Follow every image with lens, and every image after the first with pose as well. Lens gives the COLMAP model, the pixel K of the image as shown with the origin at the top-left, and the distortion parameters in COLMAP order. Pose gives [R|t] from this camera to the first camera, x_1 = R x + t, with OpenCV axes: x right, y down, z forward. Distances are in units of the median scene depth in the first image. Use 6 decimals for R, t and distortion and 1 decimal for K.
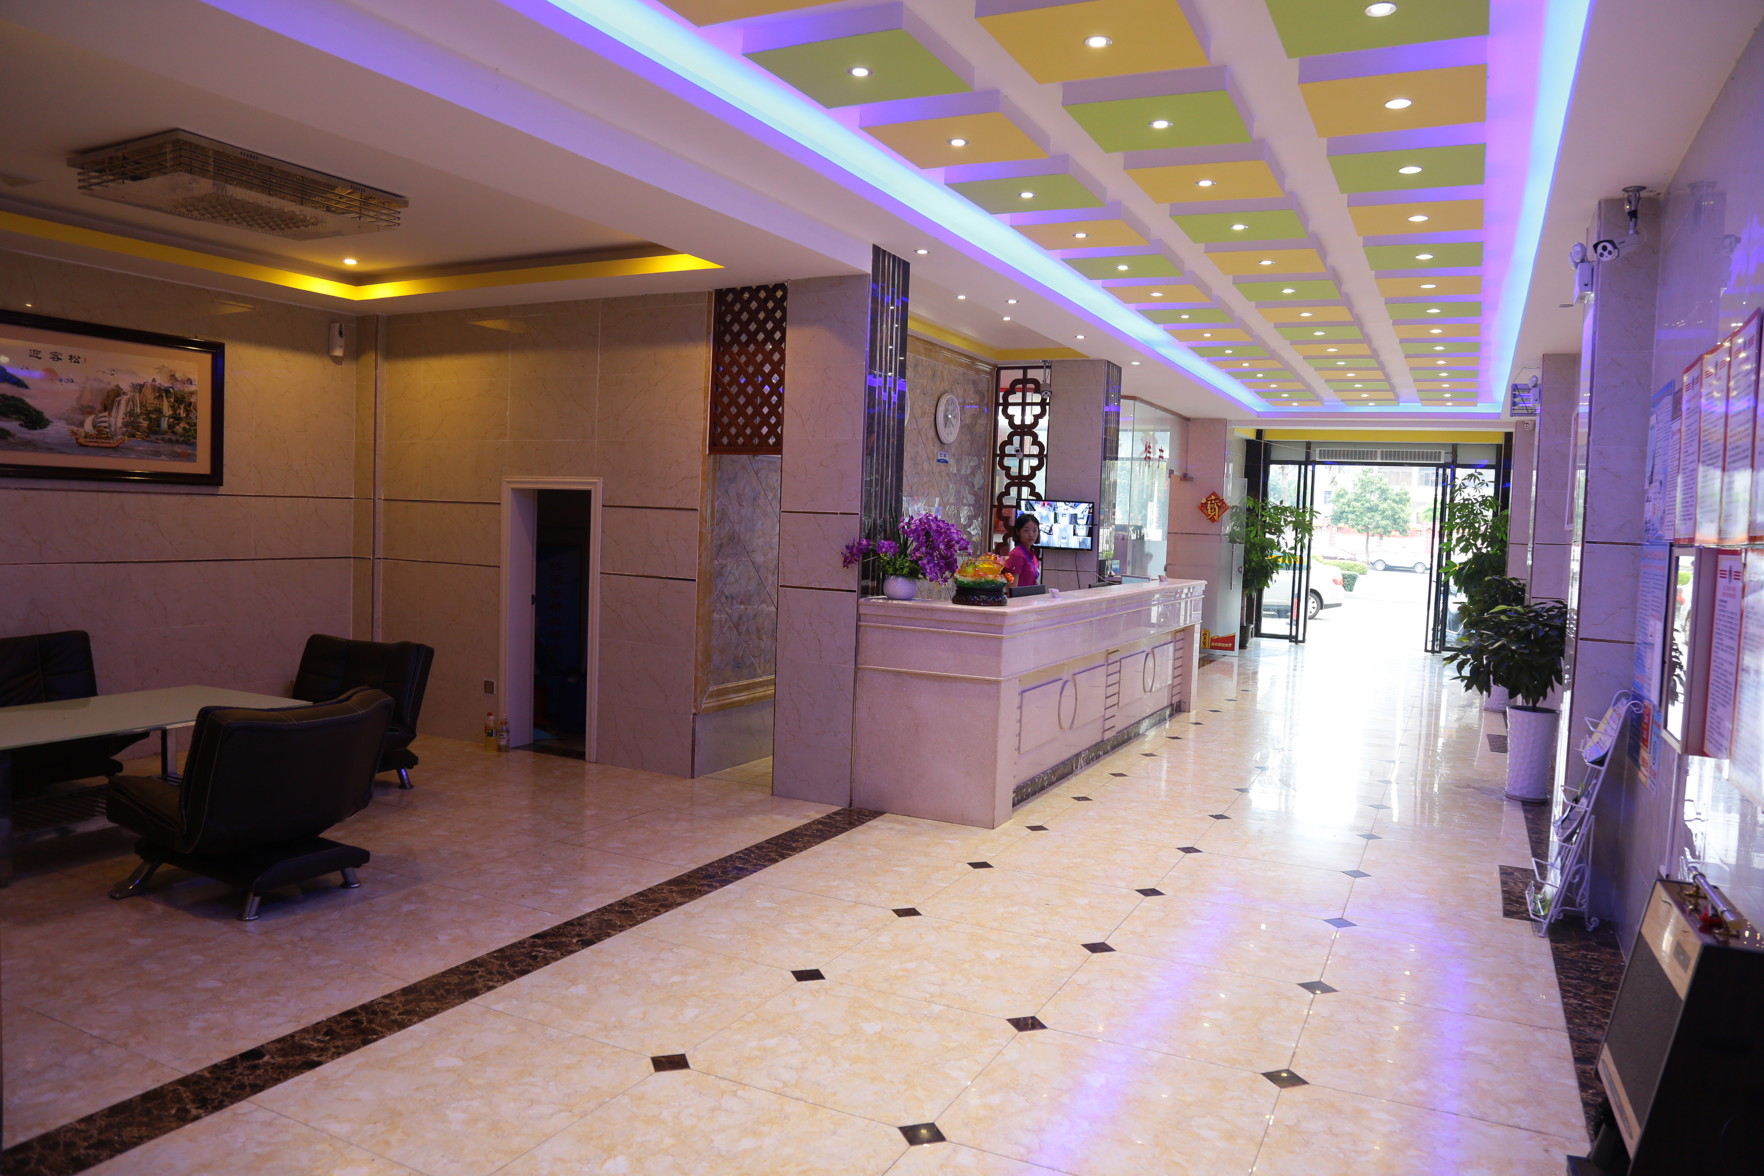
lens RADIAL K [[1220.5, 0, 882.0], [0, 1220.5, 588.0], [0, 0, 1]] dist [-0.106757, 0.069716]
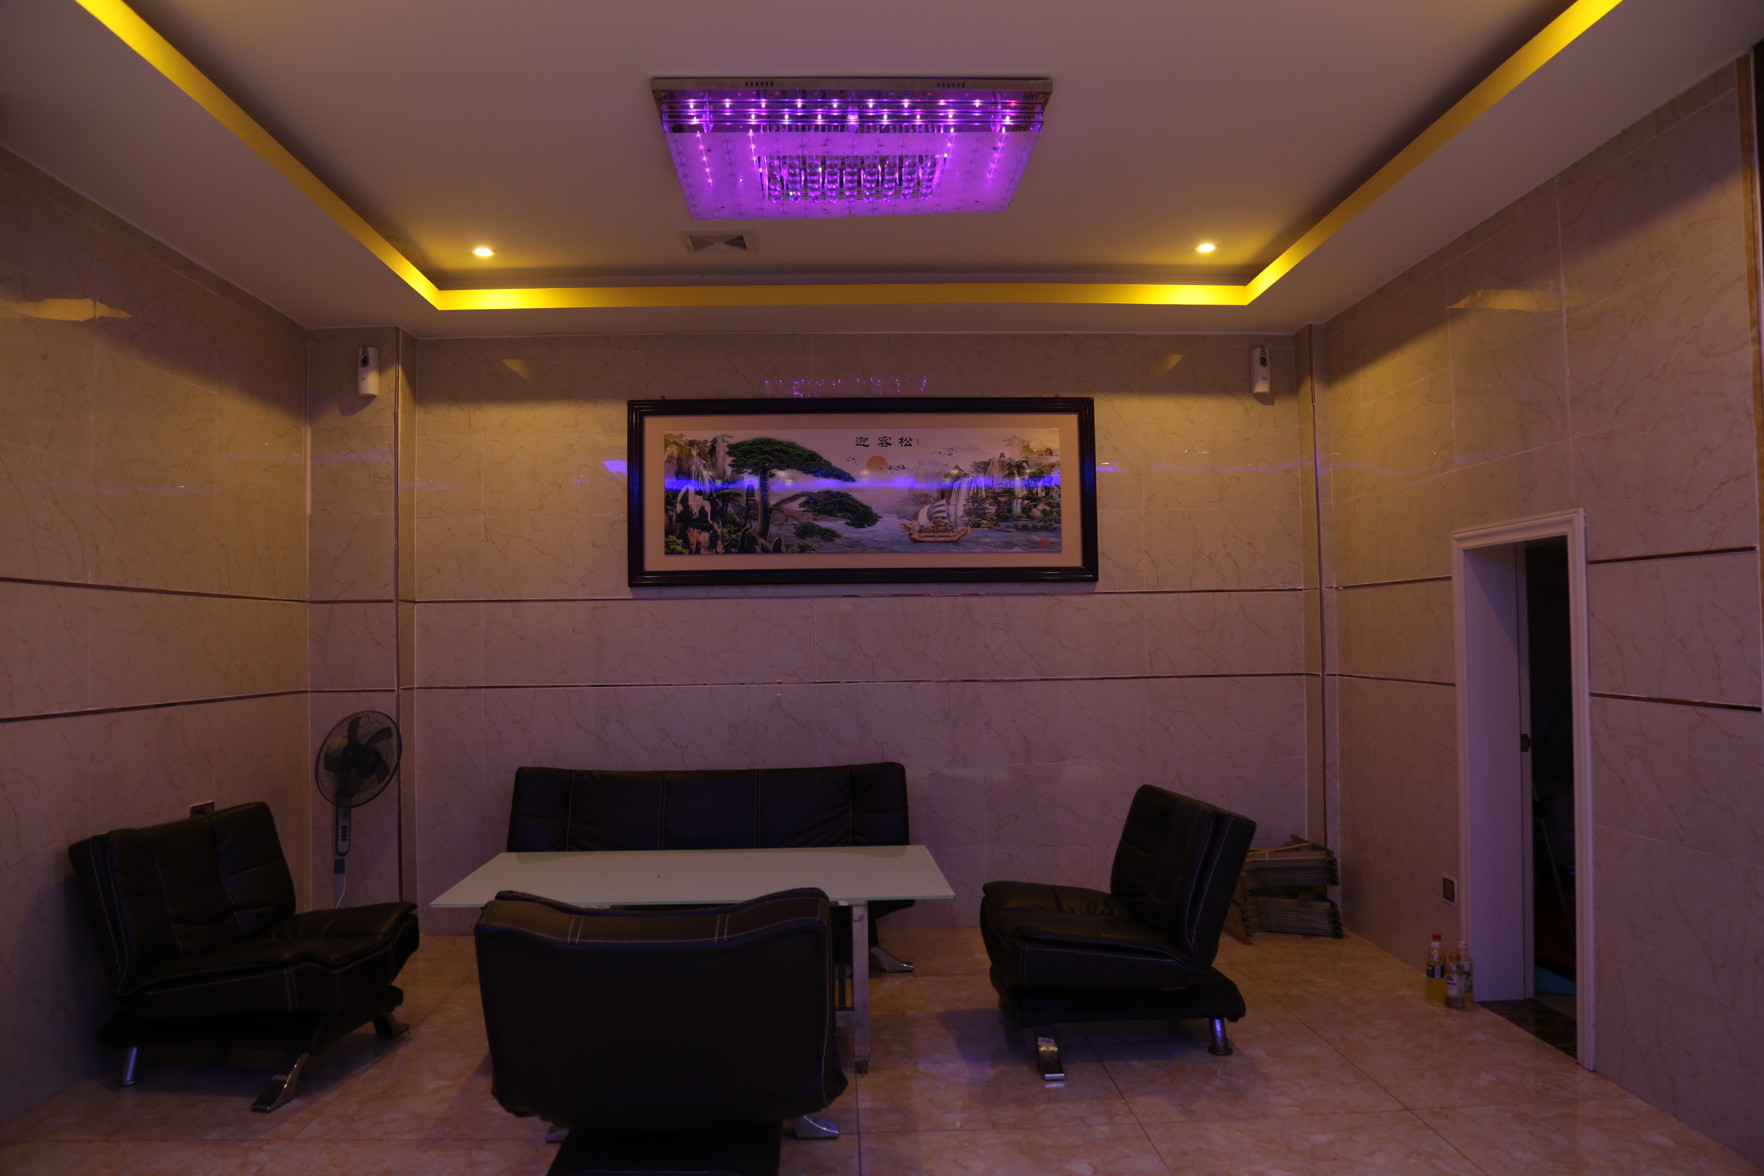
lens RADIAL K [[1220.5, 0, 882.0], [0, 1220.5, 588.0], [0, 0, 1]] dist [-0.106757, 0.069716]
pose [[0.486756, -0.074225, -0.870379, 0.063934], [-0.021078, 0.995095, -0.096648, -0.002738], [0.873284, 0.065390, 0.482804, 0.528158]]
